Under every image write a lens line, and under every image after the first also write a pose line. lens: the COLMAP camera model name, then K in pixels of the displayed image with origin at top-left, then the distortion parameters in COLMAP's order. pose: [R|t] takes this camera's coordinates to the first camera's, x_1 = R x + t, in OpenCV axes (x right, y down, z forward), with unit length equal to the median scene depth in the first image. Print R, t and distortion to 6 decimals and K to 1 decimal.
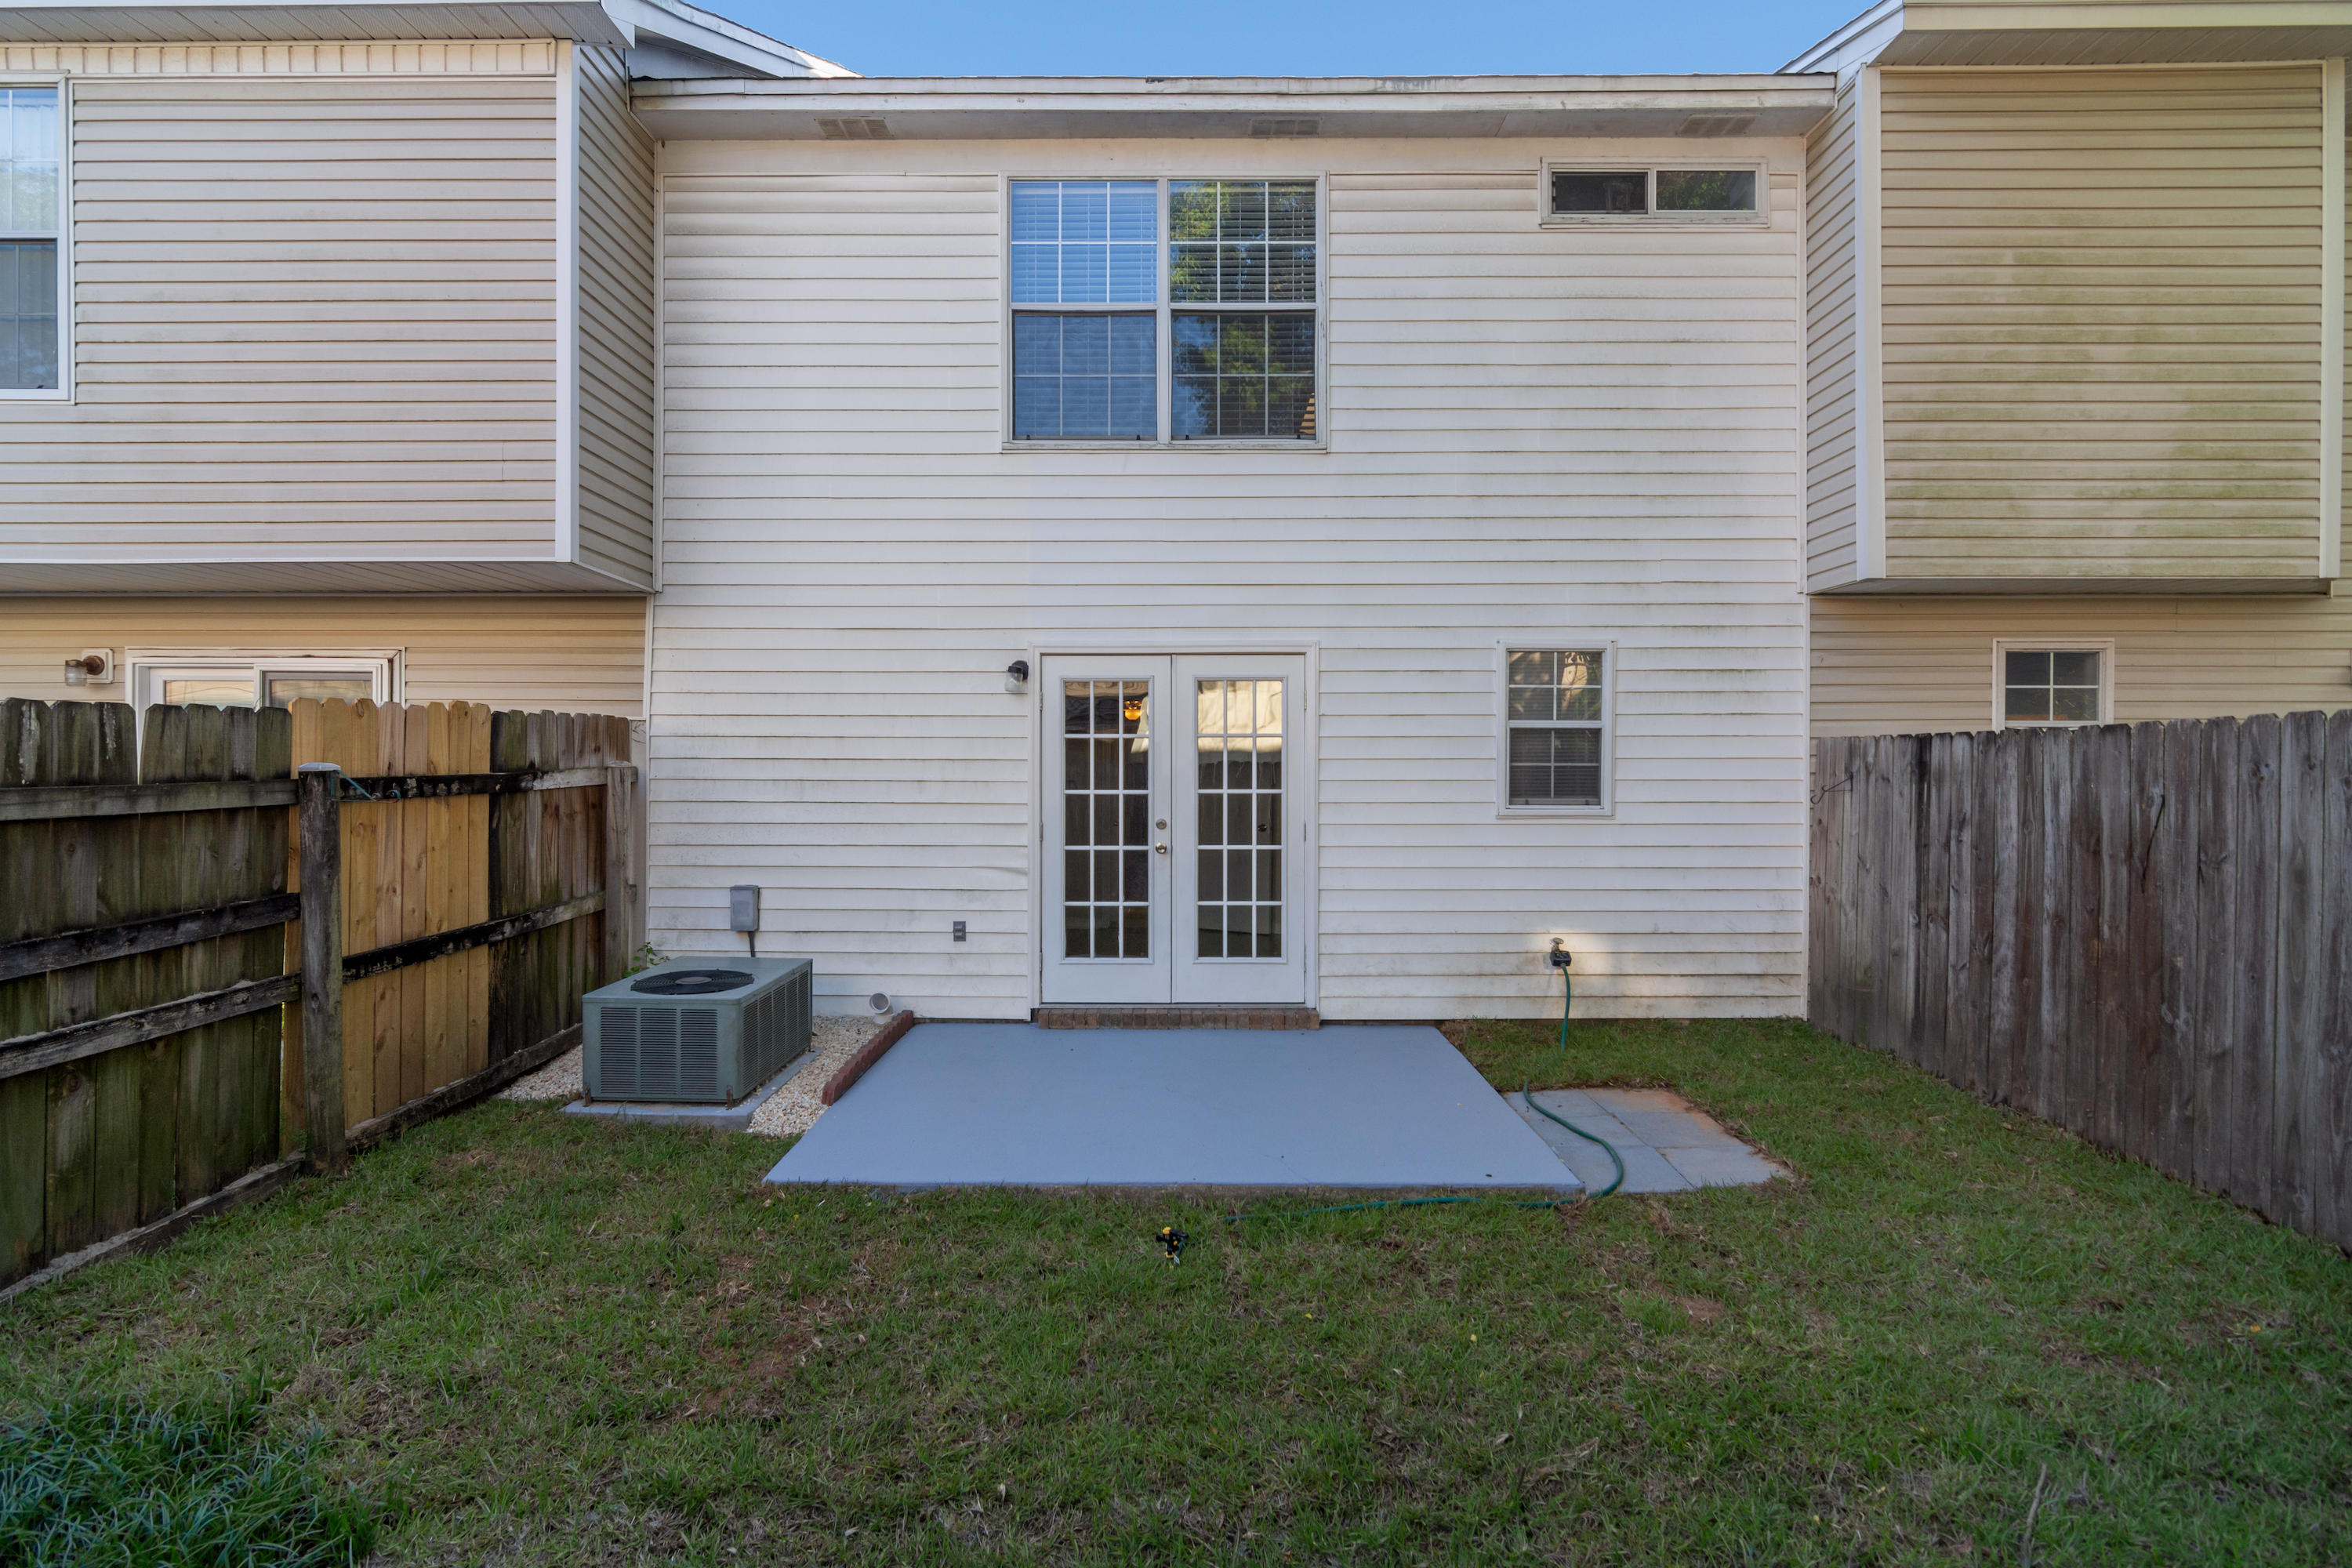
lens RADIAL K [[1129.2, 0, 1172.3], [0, 1129.2, 772.8], [0, 0, 1]] dist [-0.001851, 0.002141]
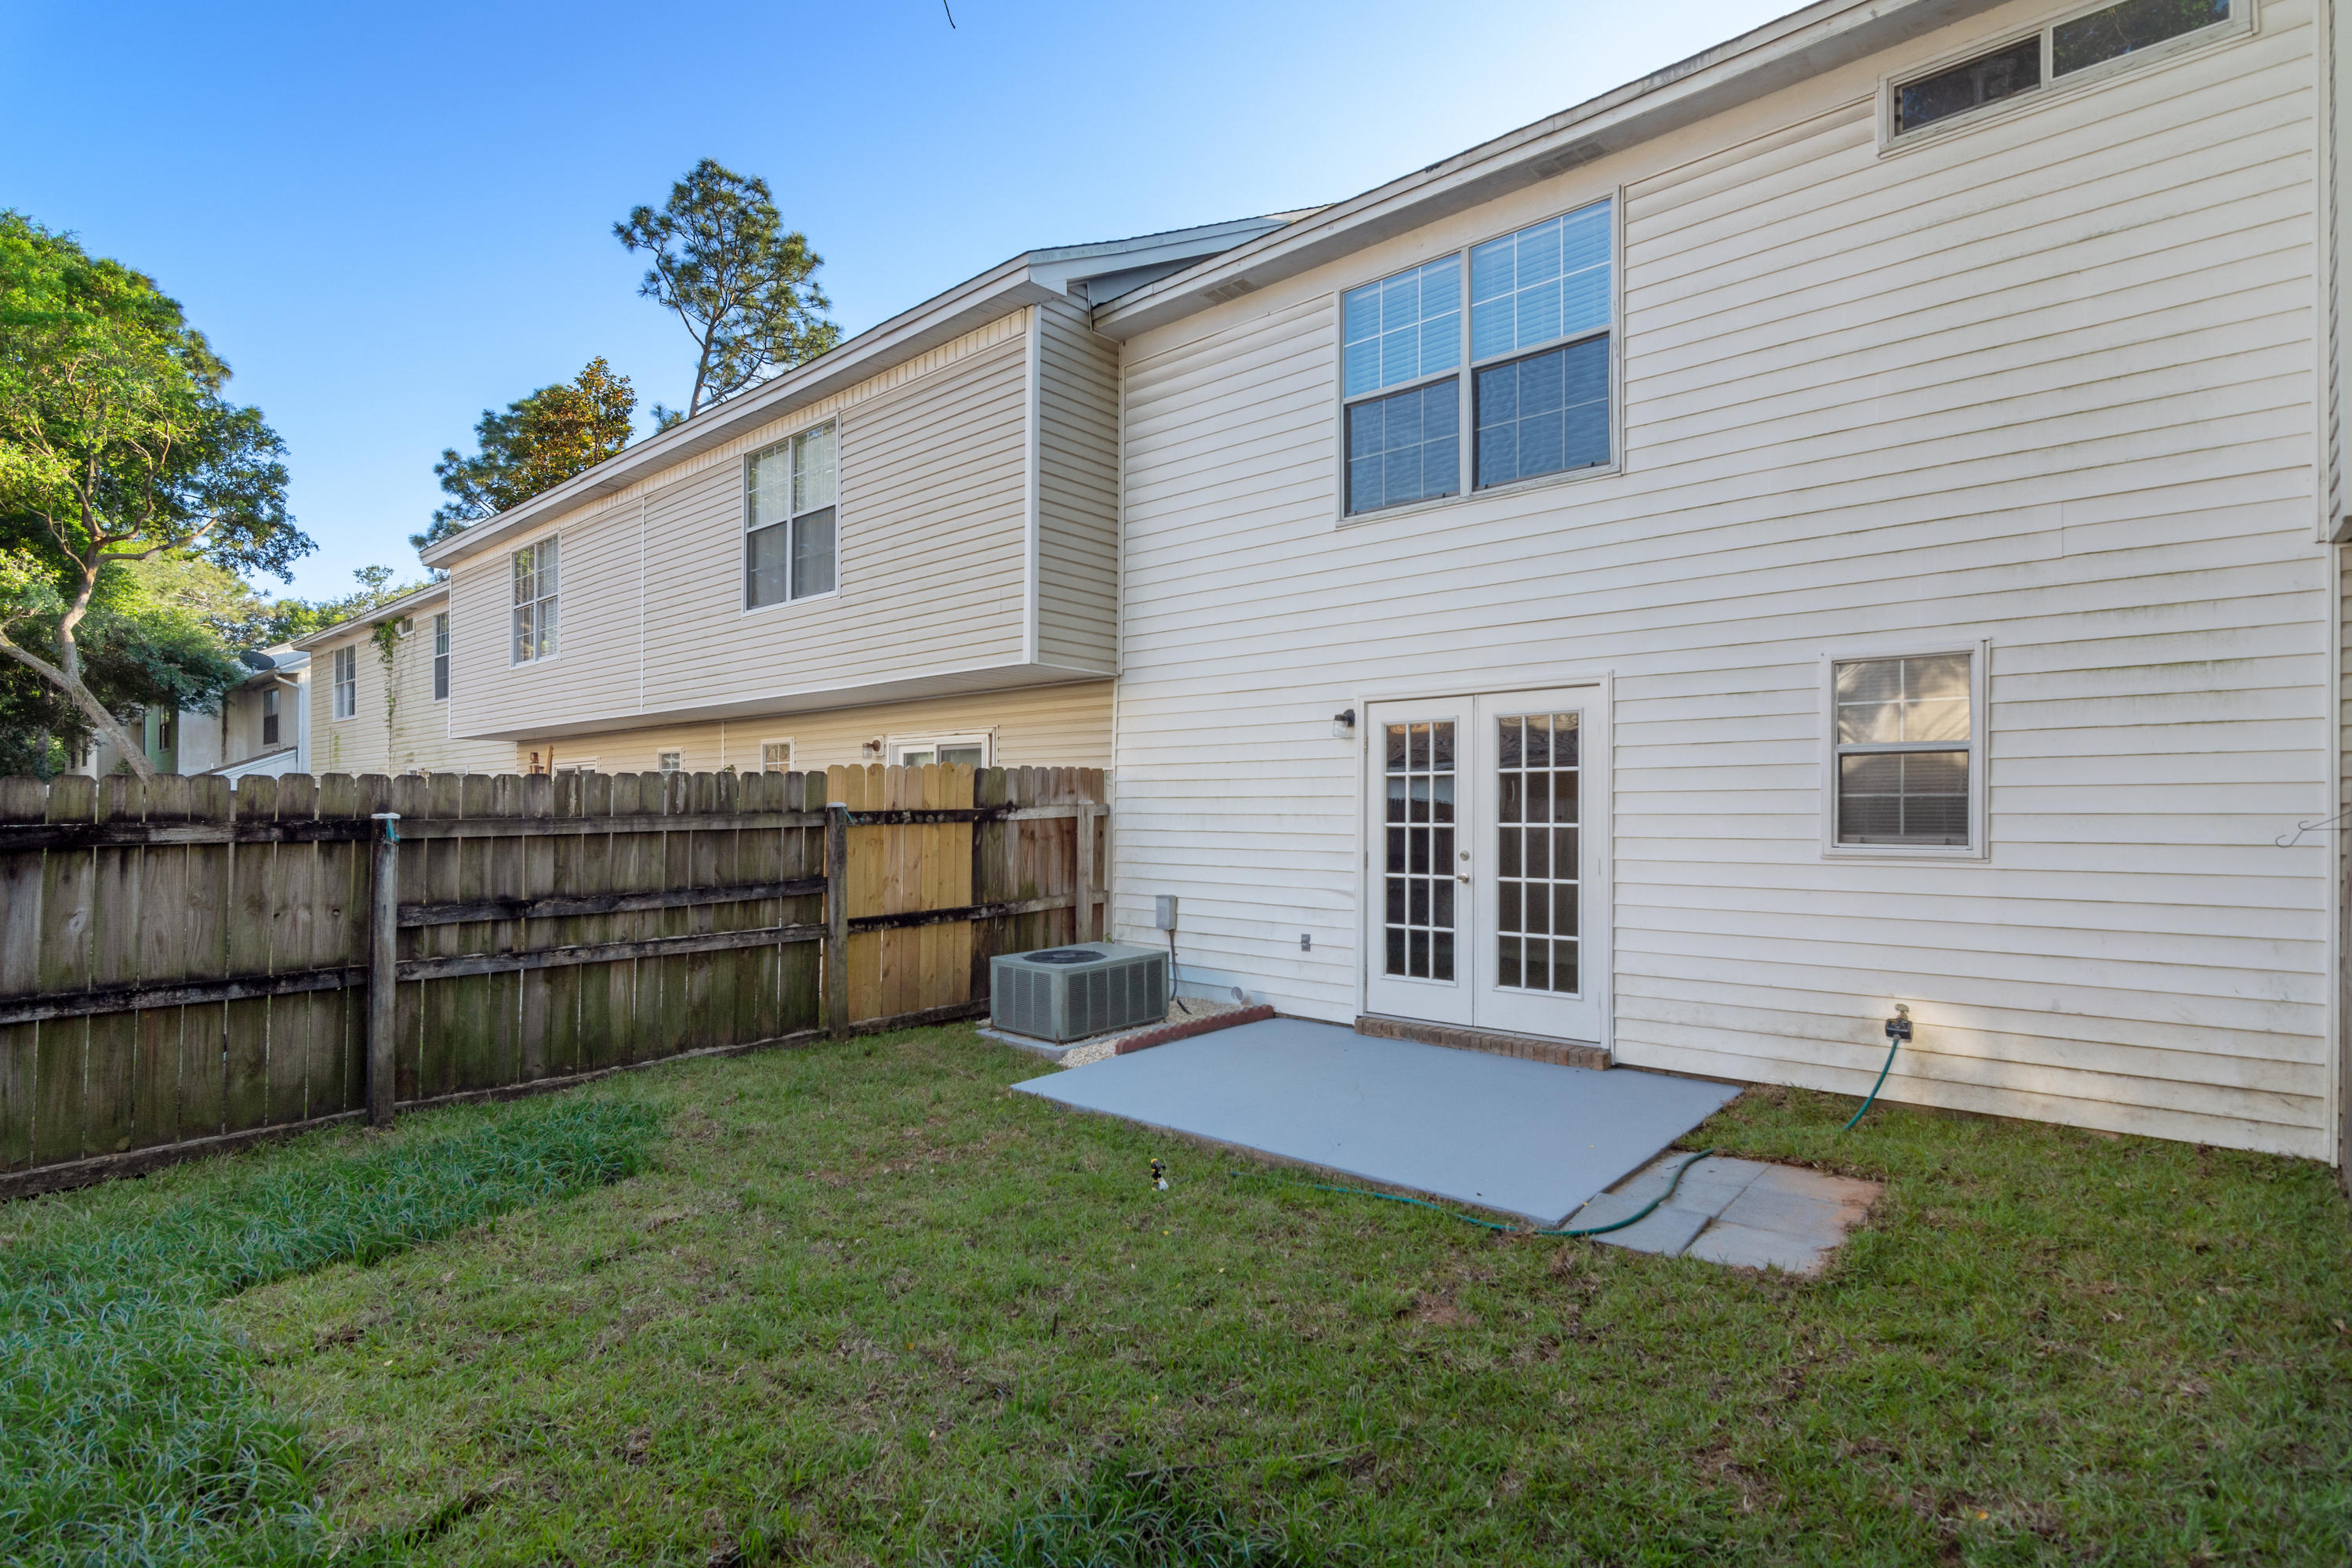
lens RADIAL K [[1129.2, 0, 1173.0], [0, 1129.2, 798.6], [0, 0, 1]] dist [-0.001851, 0.002141]
pose [[0.754068, -0.008807, -0.656737, 0.483106], [0.001315, 0.999928, -0.011900, 0.004277], [0.656795, 0.008110, 0.754026, 0.022563]]
